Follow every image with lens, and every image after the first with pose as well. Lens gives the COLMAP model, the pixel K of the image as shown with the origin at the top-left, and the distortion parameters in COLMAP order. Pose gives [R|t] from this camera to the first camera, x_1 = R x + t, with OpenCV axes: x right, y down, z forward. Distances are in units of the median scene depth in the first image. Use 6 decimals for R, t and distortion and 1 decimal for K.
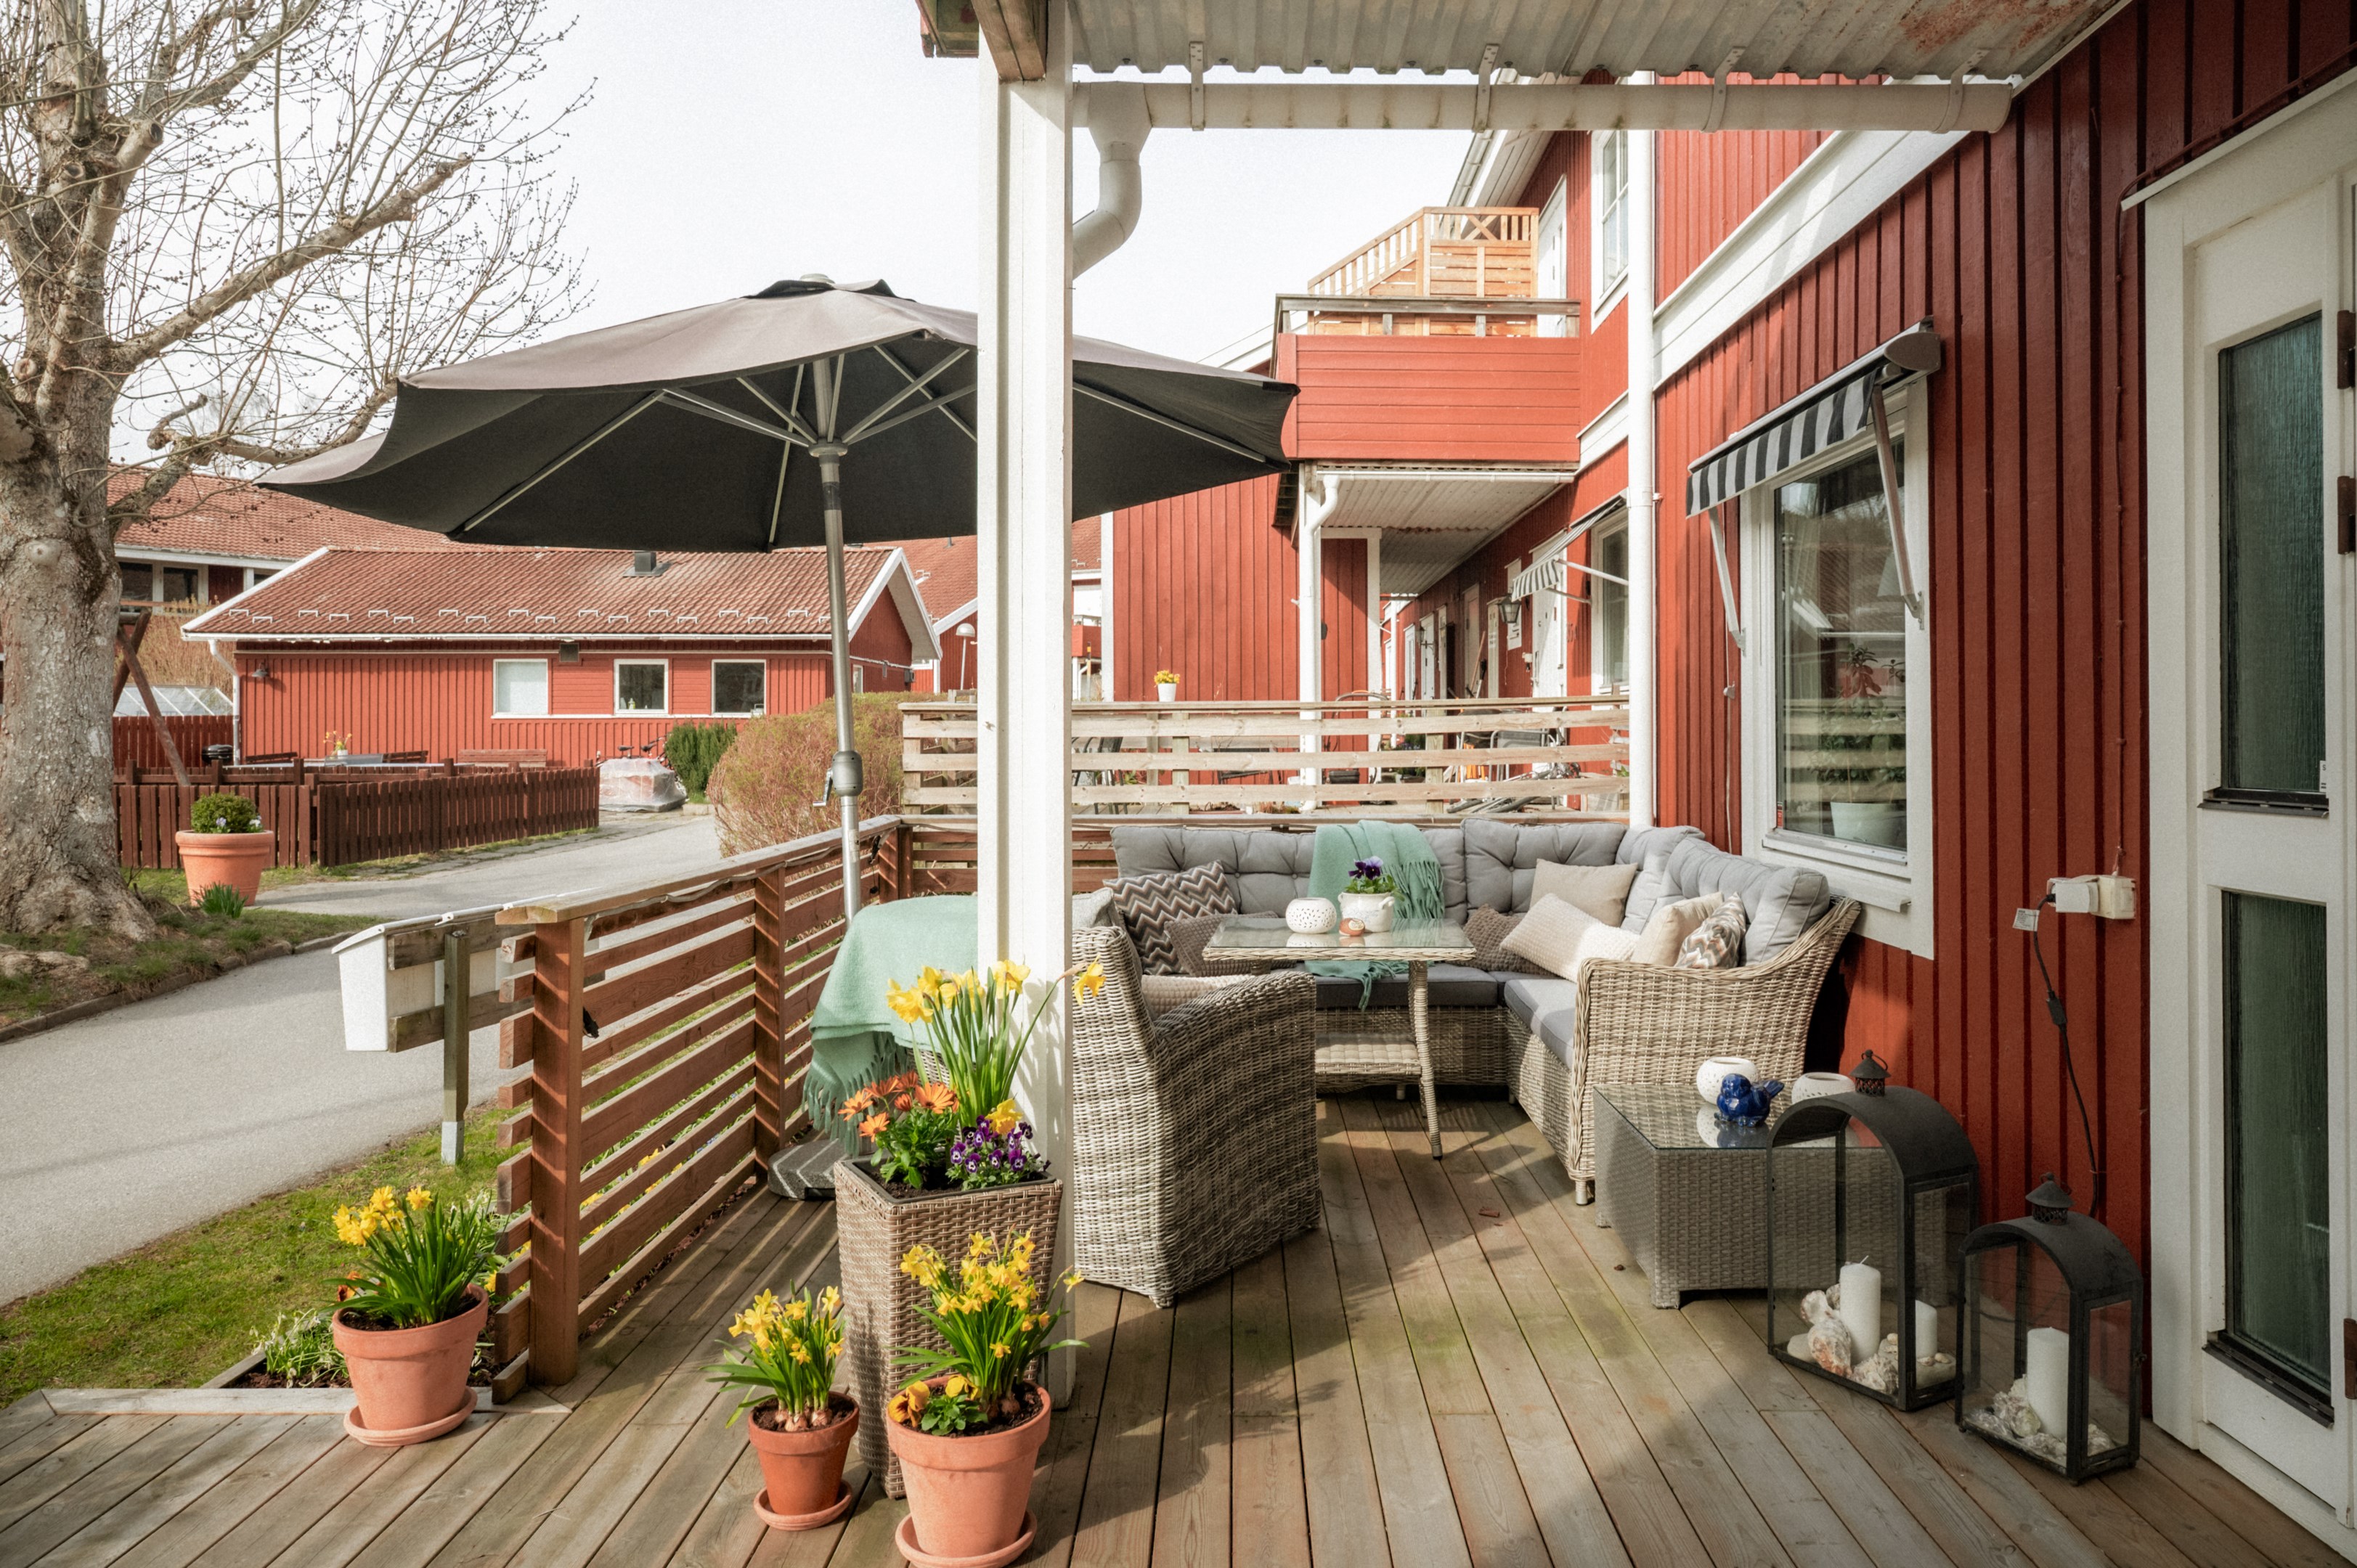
lens RADIAL K [[1671.9, 0, 1255.5], [0, 1671.9, 723.8], [0, 0, 1]] dist [-0.002314, -0.001084]
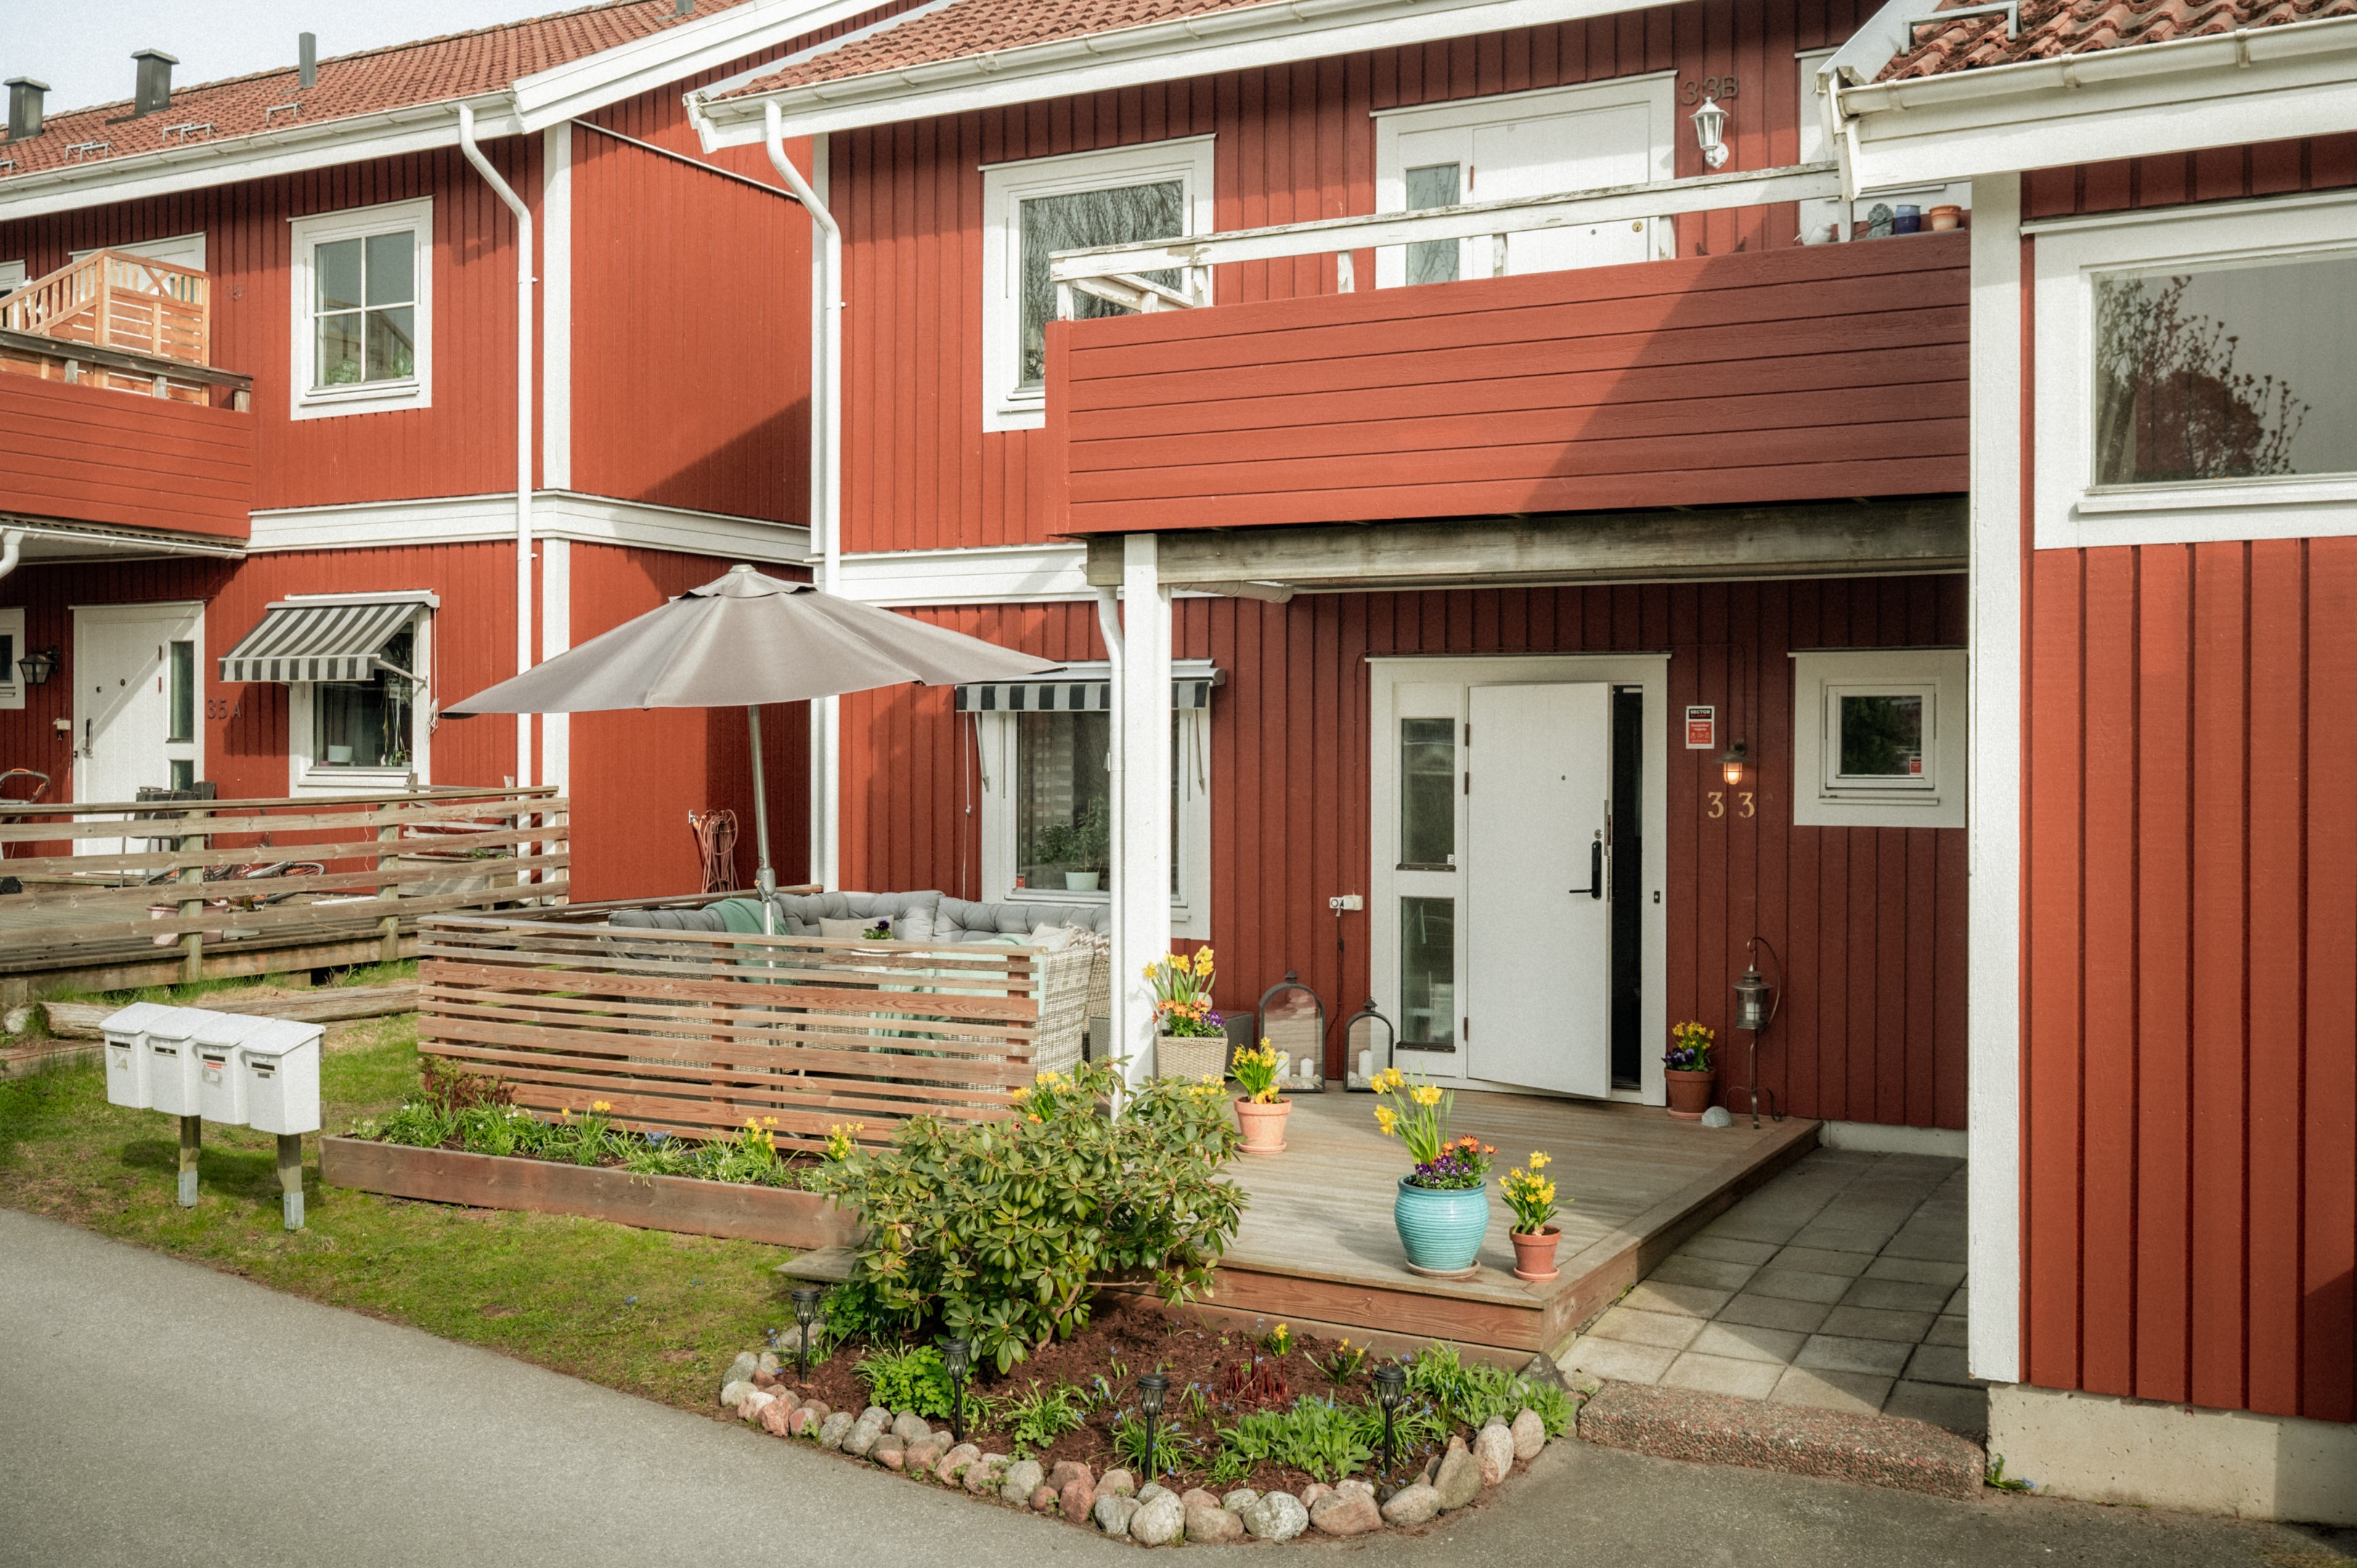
lens RADIAL K [[2258.8, 0, 1178.5], [0, 2258.8, 784.0], [0, 0, 1]] dist [0.001823, 0.005522]
pose [[0.495312, -0.009094, 0.868668, -0.996185], [-0.008665, 0.999844, 0.015407, -0.051741], [-0.868672, -0.015158, 0.495155, -0.212415]]
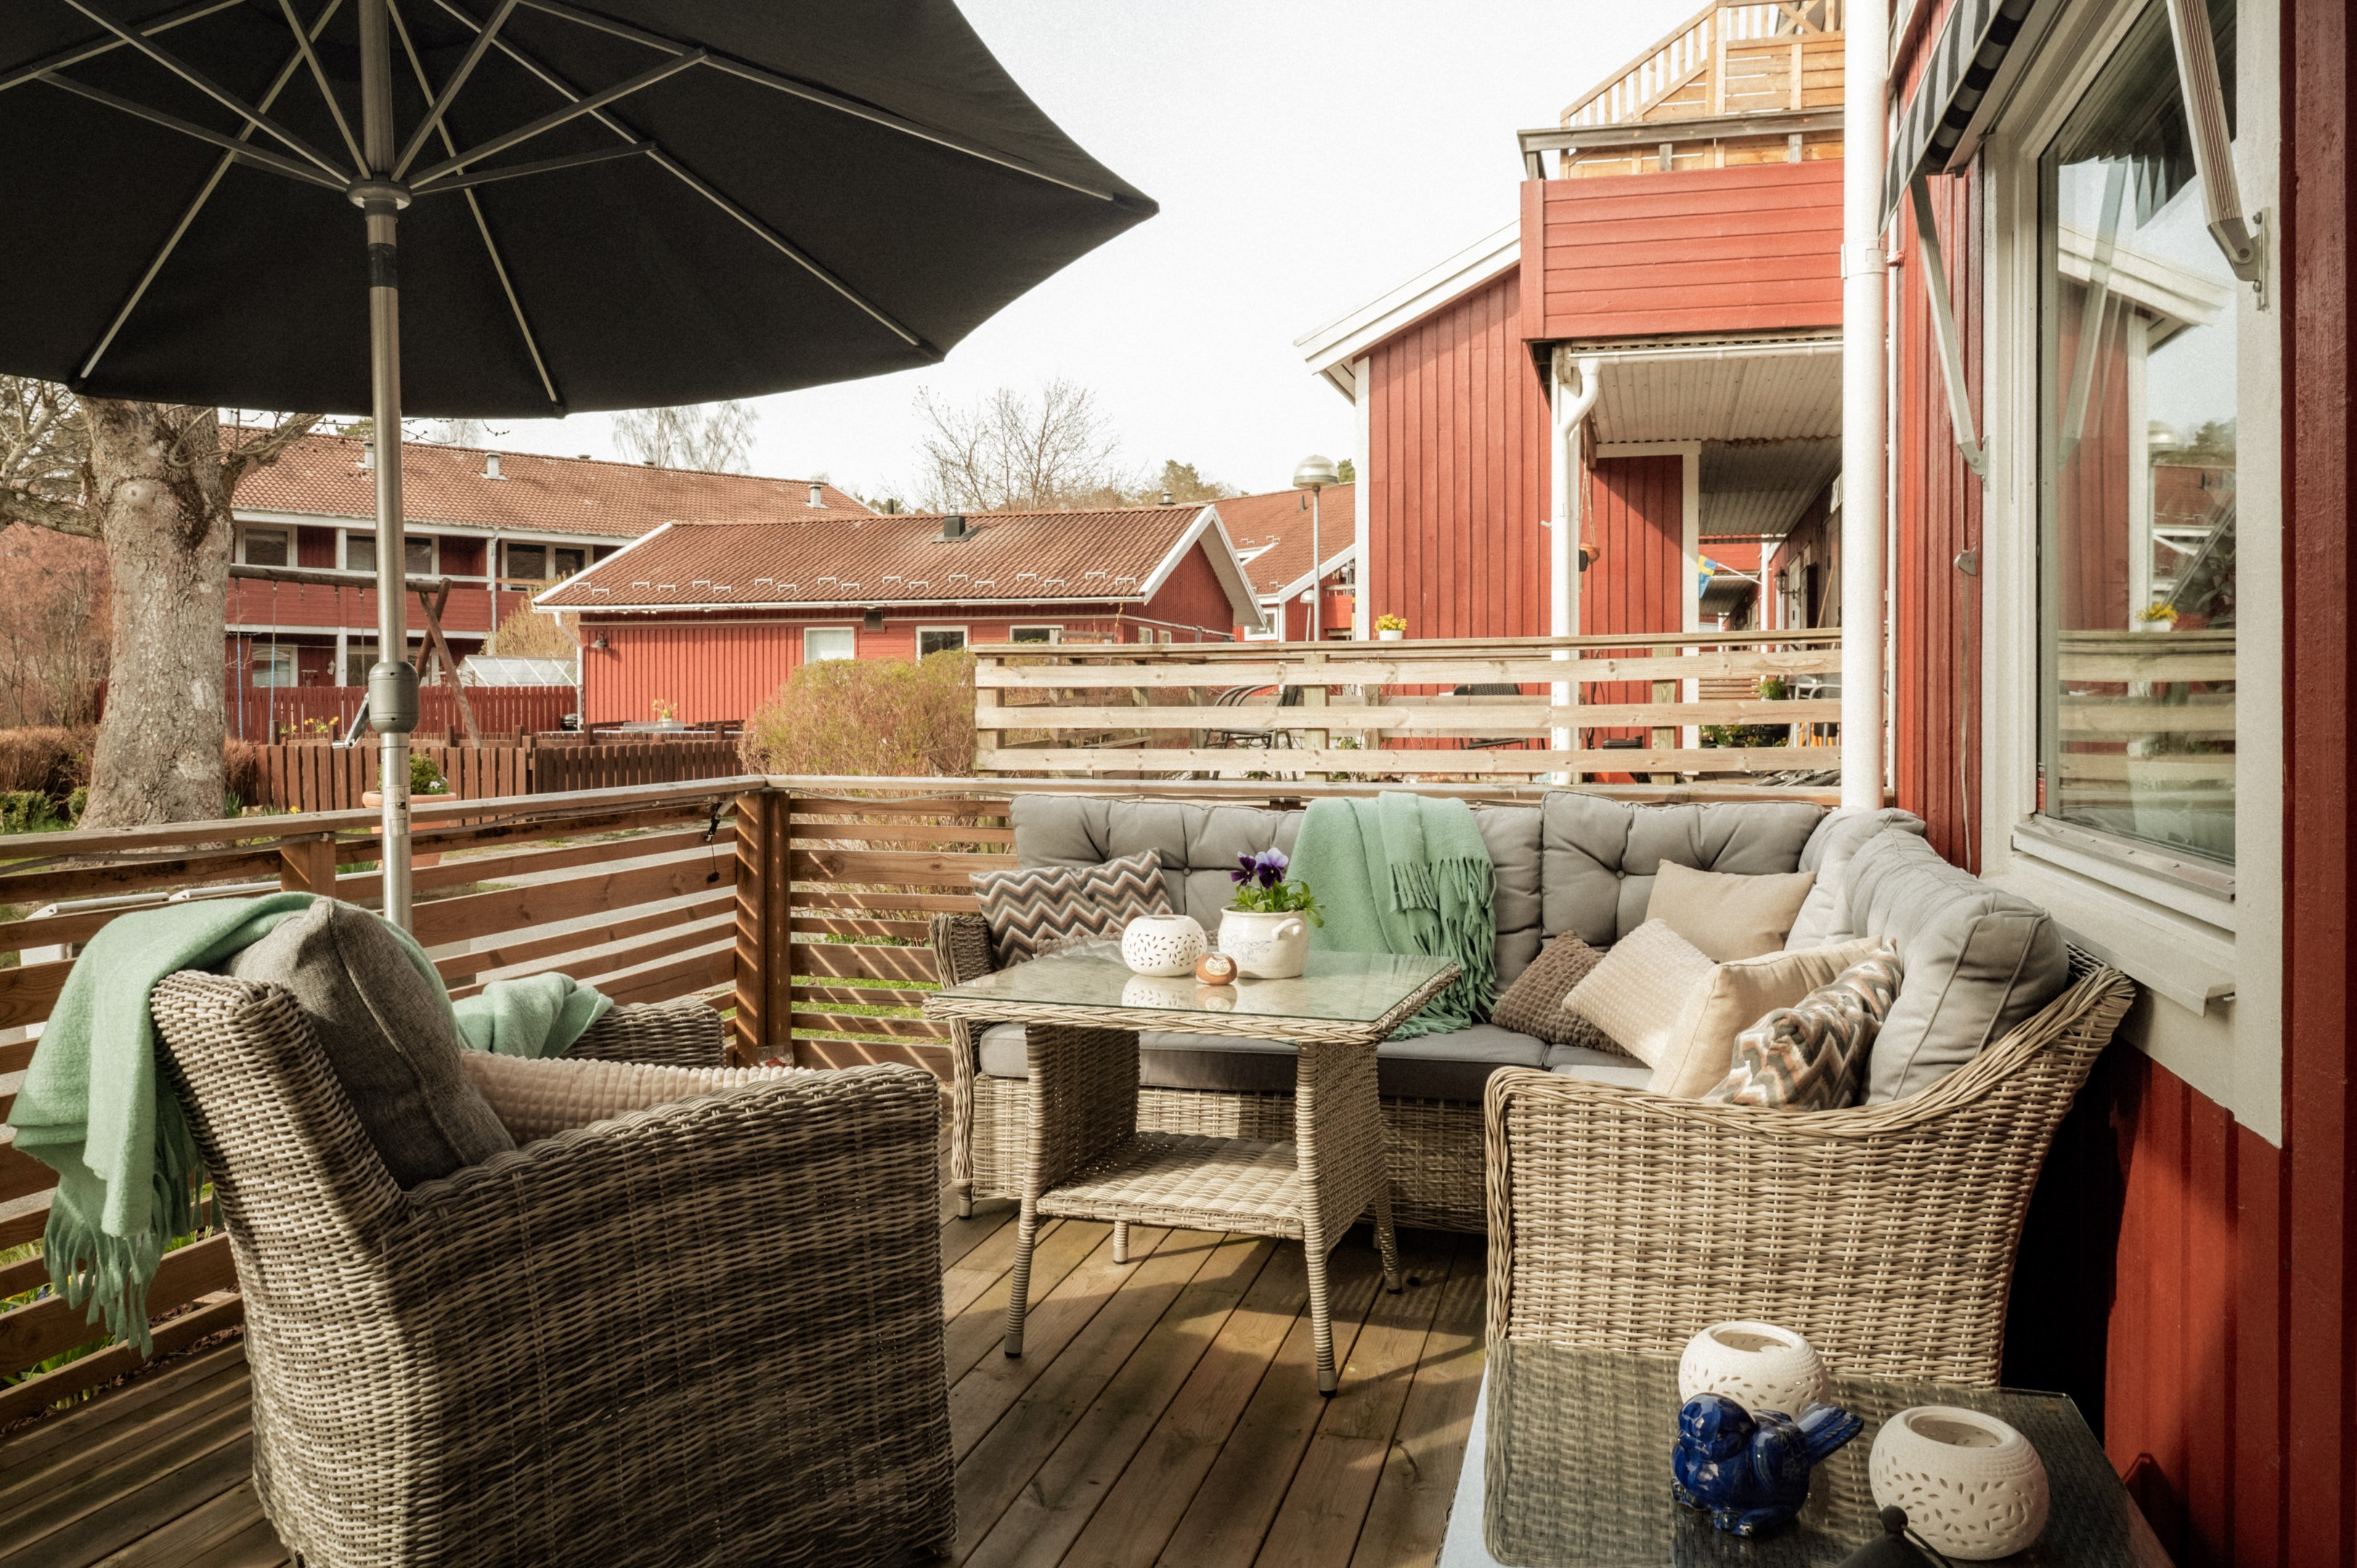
lens RADIAL K [[1701.3, 0, 1177.4], [0, 1701.3, 734.3], [0, 0, 1]] dist [-0.004253, 0.000655]
pose [[0.957322, 0.006043, -0.288961, 0.129320], [-0.001052, 0.999848, 0.017426, 0.017934], [0.289022, -0.016378, 0.957182, 0.259518]]
